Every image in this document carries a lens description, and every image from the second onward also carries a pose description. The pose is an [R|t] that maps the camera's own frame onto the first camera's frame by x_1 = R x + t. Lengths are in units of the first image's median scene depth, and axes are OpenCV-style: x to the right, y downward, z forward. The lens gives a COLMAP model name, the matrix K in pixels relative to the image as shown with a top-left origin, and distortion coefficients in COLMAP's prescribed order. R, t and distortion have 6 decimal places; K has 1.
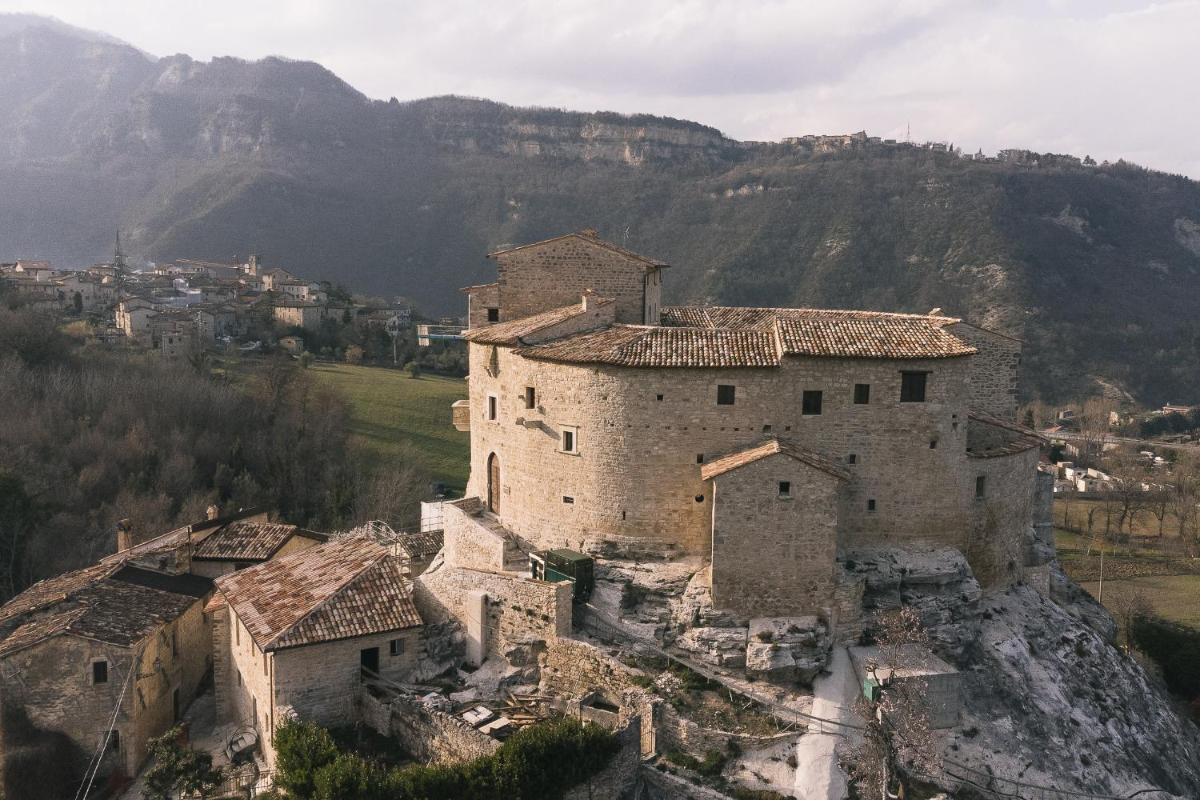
lens RADIAL K [[848.2, 0, 583.9], [0, 848.2, 401.2], [0, 0, 1]] dist [0.003503, 0.000187]
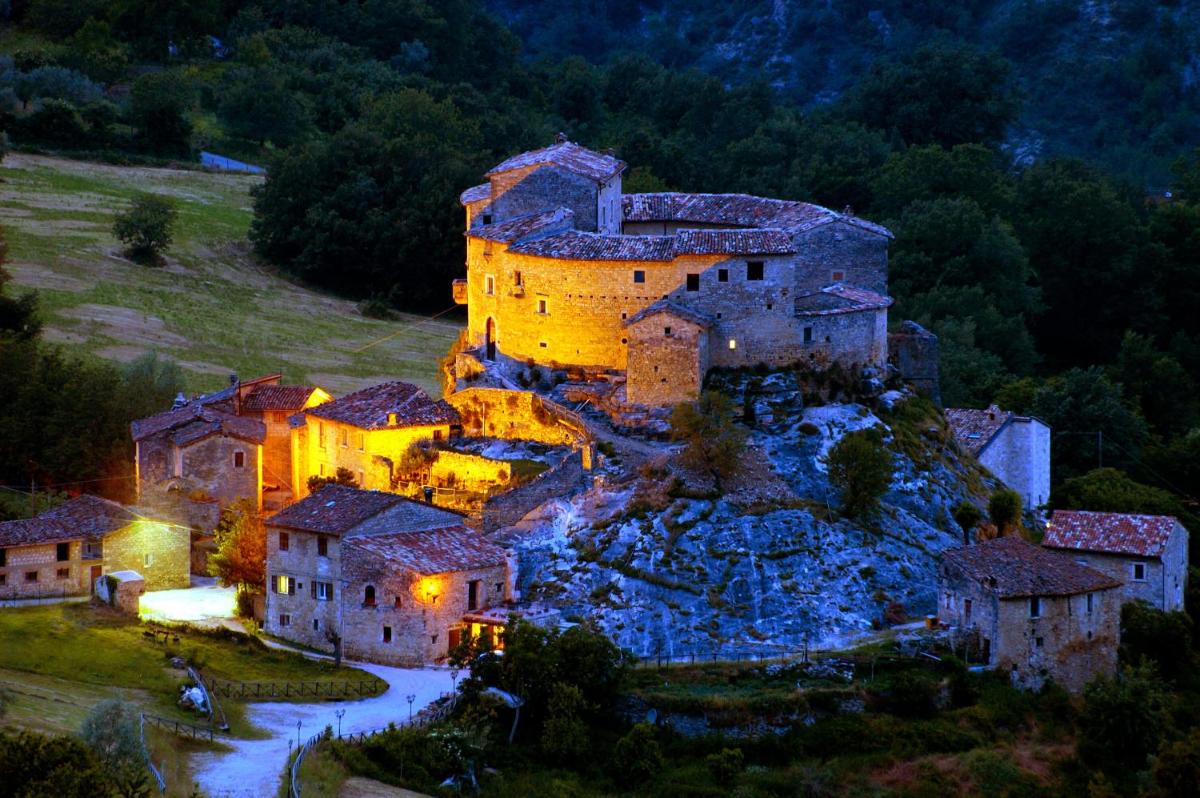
lens RADIAL K [[1047.5, 0, 600.0], [0, 1047.5, 399.0], [0, 0, 1]] dist [0.041644, -0.000076]
pose [[0.999355, -0.009190, 0.034705, 0.018458], [0.005265, 0.993744, 0.111554, 0.001172], [-0.035513, -0.111299, 0.993152, -0.919197]]
